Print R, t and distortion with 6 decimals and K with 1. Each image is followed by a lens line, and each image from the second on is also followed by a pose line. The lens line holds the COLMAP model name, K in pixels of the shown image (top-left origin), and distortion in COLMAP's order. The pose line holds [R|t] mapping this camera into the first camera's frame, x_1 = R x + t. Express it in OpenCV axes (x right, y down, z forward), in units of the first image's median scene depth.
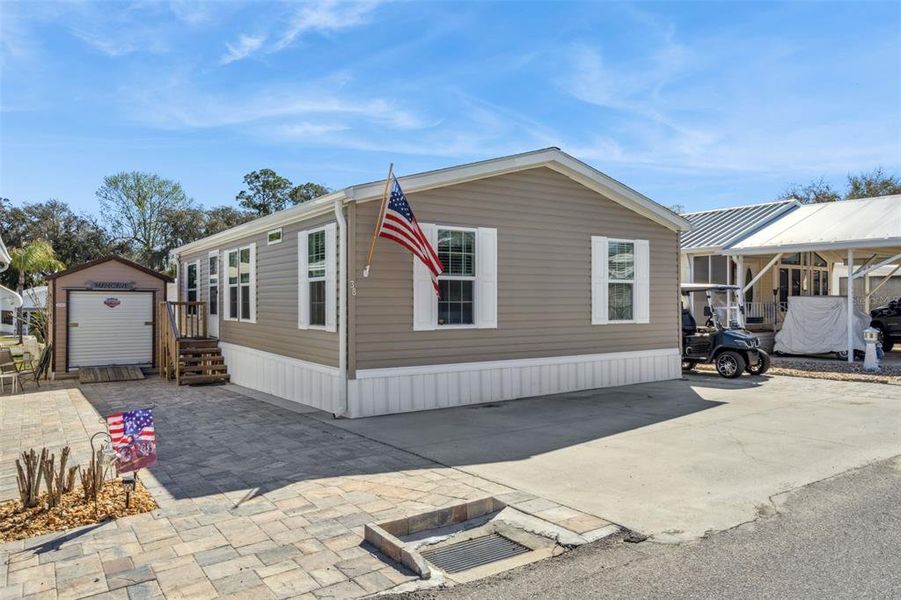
lens RADIAL K [[627.0, 0, 450.5], [0, 627.0, 300.0], [0, 0, 1]] dist [0.002064, -0.001648]
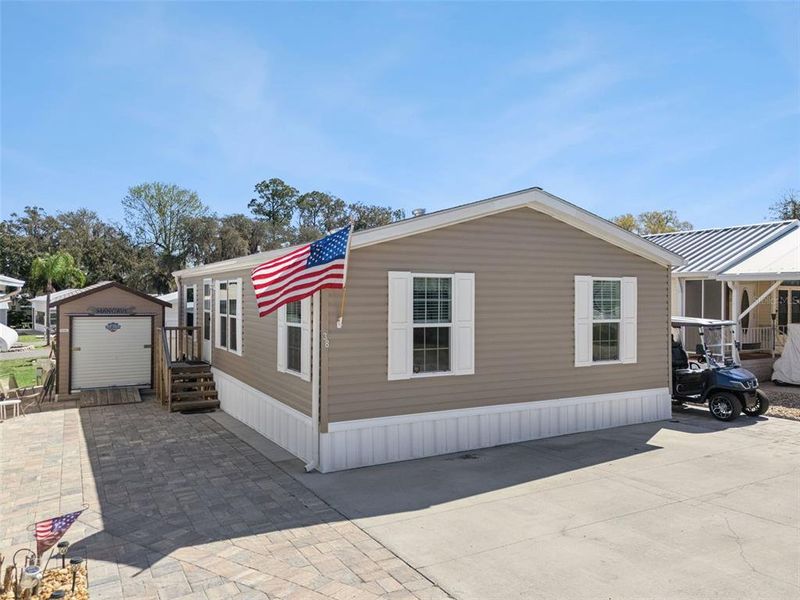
lens RADIAL K [[584.7, 0, 400.0], [0, 584.7, 300.0], [0, 0, 1]] dist [0.064805, -0.055674]
pose [[0.996813, 0.005076, -0.079616, 0.020792], [-0.004670, 0.999975, 0.005284, -0.051954], [0.079641, -0.004896, 0.996812, 0.051849]]
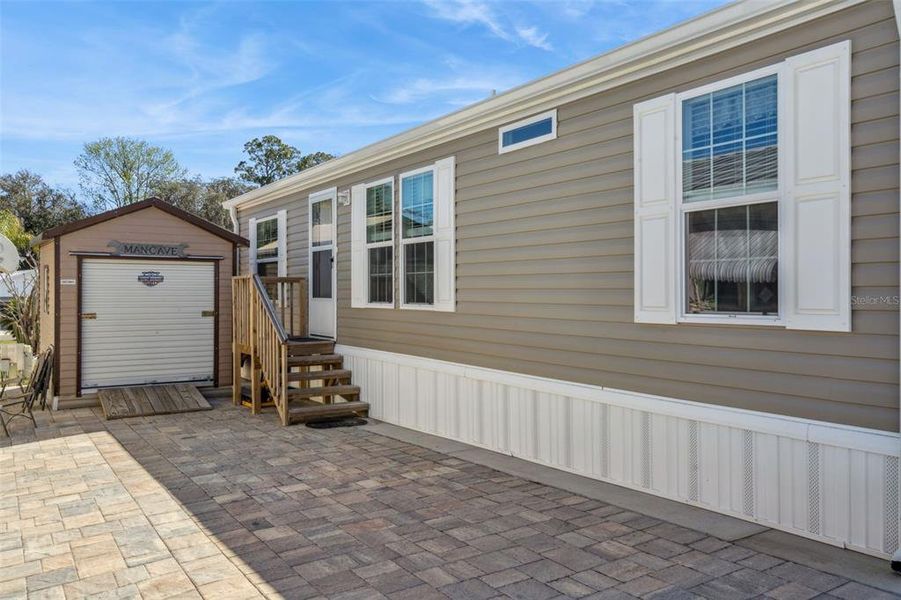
lens RADIAL K [[706.8, 0, 451.4], [0, 706.8, 289.4], [0, 0, 1]] dist [0.006986, 0.000063]
pose [[0.999824, -0.000734, -0.018749, -0.255383], [0.000723, 1.000000, -0.000595, 0.015969], [0.018749, 0.000582, 0.999824, 0.351125]]
